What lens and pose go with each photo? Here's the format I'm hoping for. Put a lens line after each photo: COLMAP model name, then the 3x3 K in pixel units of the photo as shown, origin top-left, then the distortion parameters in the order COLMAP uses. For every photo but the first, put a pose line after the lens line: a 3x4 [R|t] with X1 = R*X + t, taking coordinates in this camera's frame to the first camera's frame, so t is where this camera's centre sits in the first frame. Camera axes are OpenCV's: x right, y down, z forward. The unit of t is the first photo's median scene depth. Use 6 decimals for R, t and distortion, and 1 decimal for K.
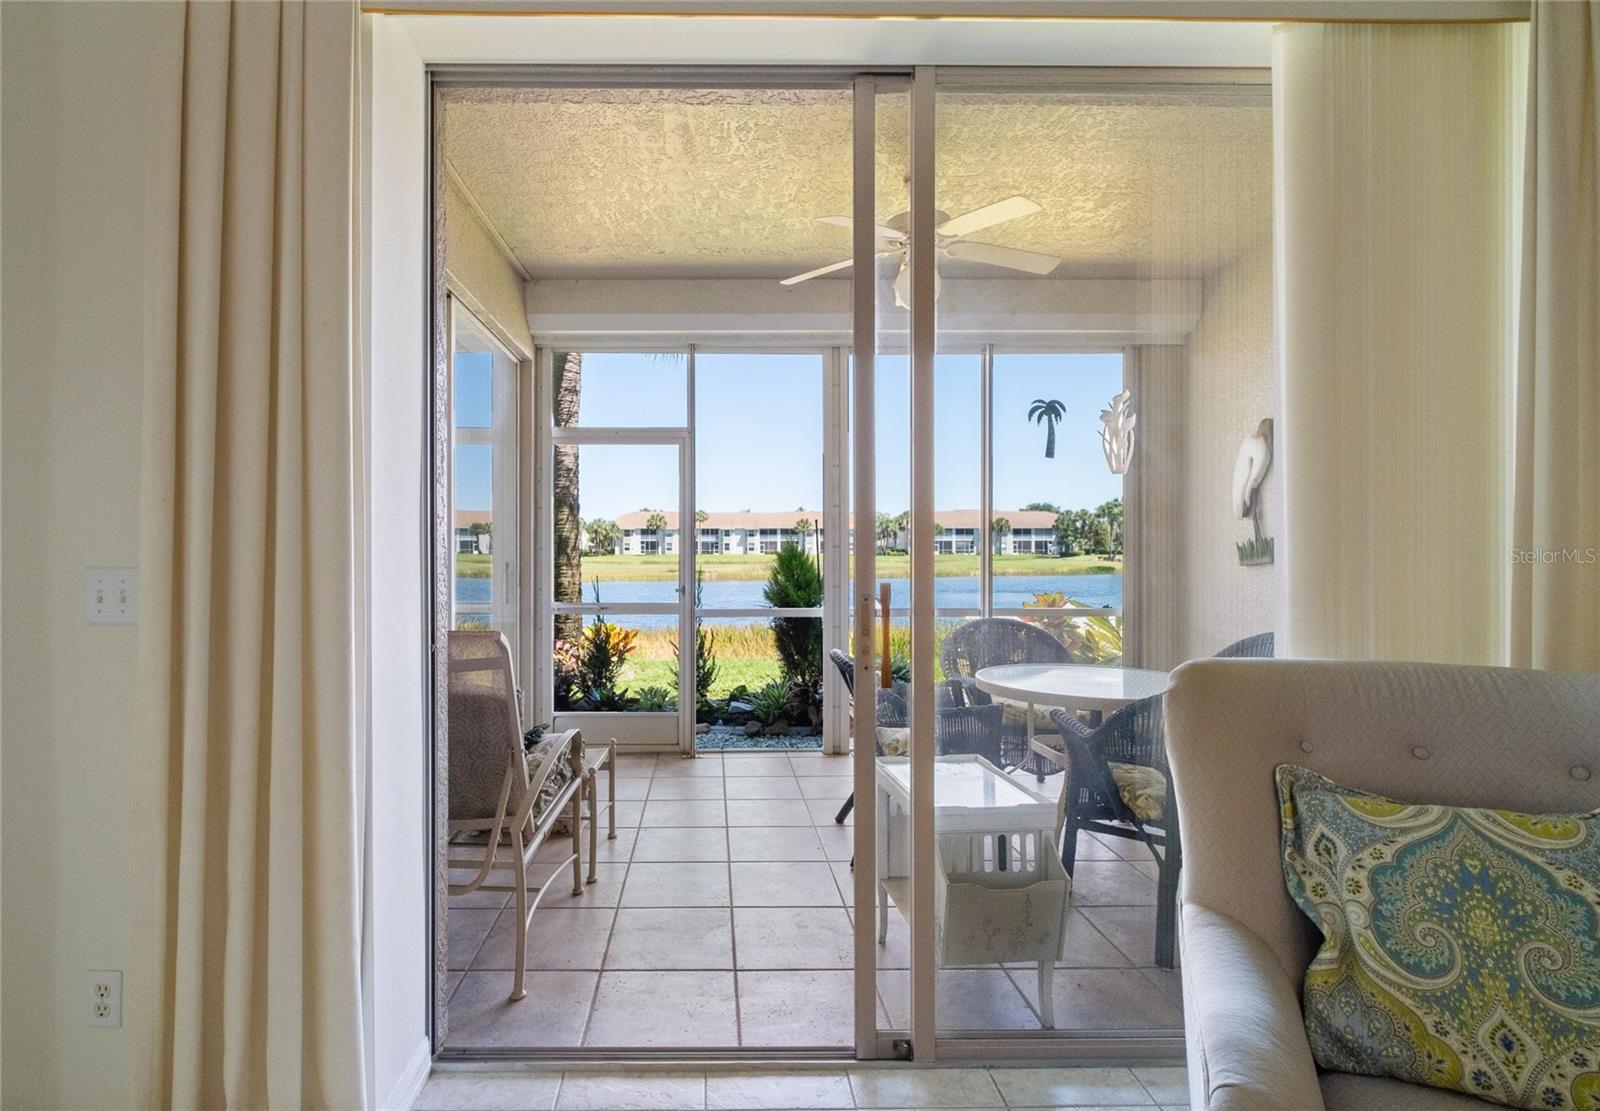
lens RADIAL K [[781.8, 0, 722.0], [0, 781.8, 553.5], [0, 0, 1]] dist [-0.000942, -0.000168]
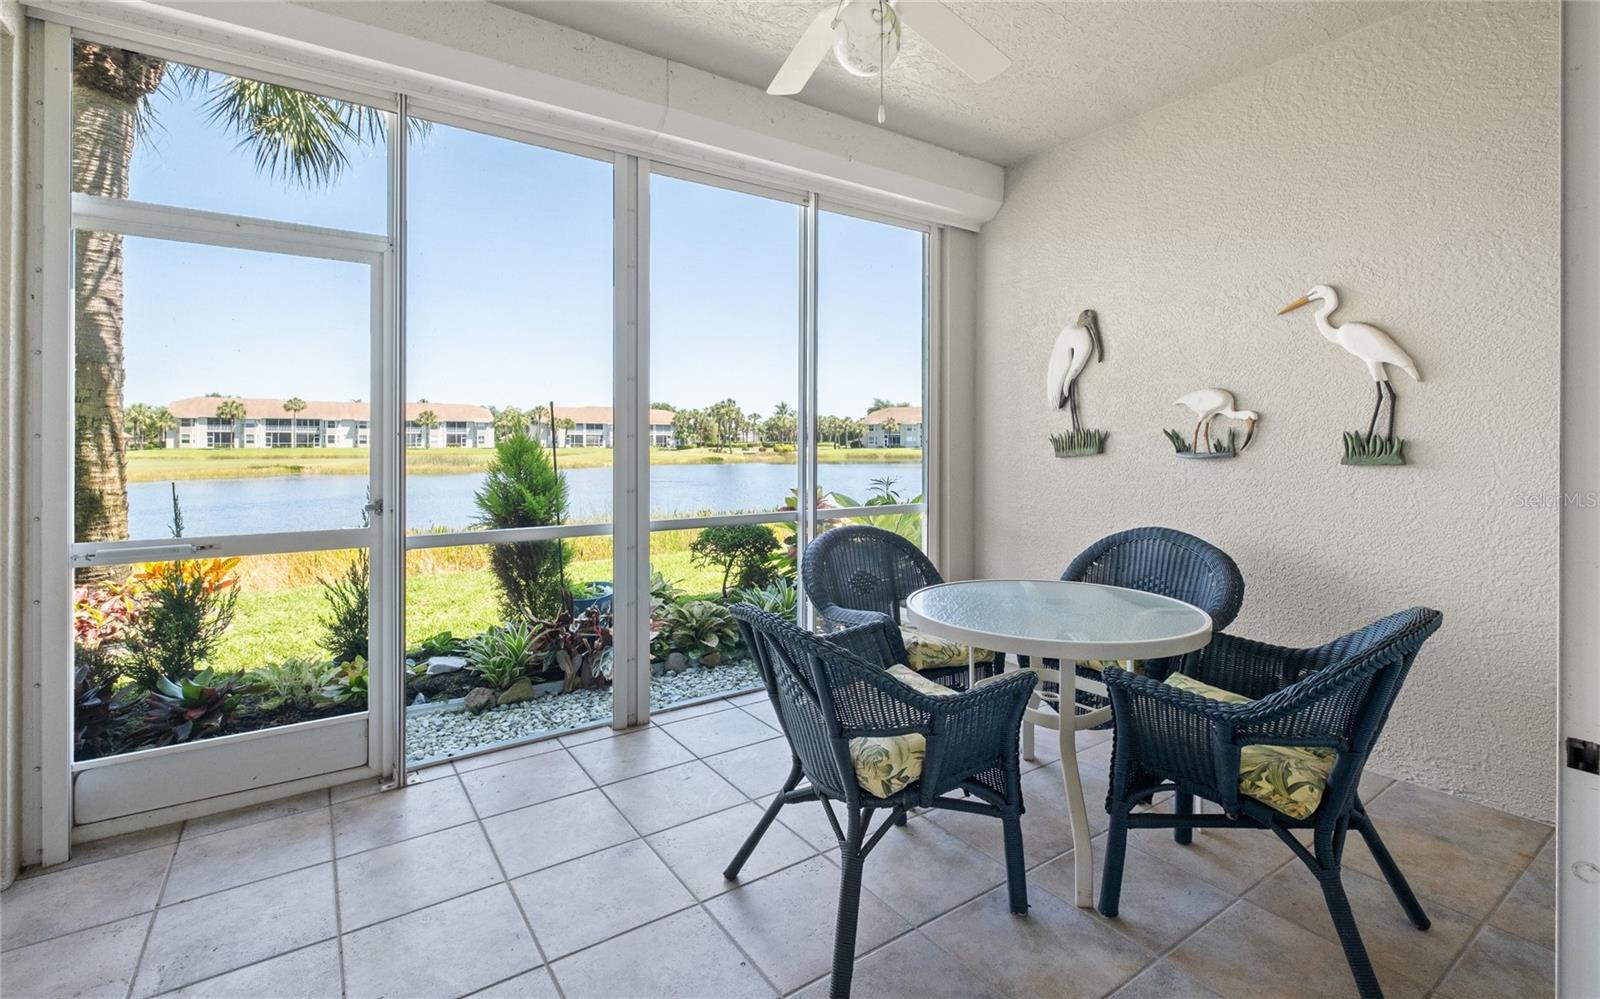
lens RADIAL K [[710.8, 0, 800.9], [0, 710.8, 444.7], [0, 0, 1]] dist [0.008757, -0.000509]
pose [[0.830952, 0.000977, 0.556343, -0.074215], [0.000528, 0.999997, -0.002544, 0.000861], [-0.556343, 0.002408, 0.830949, 0.316206]]
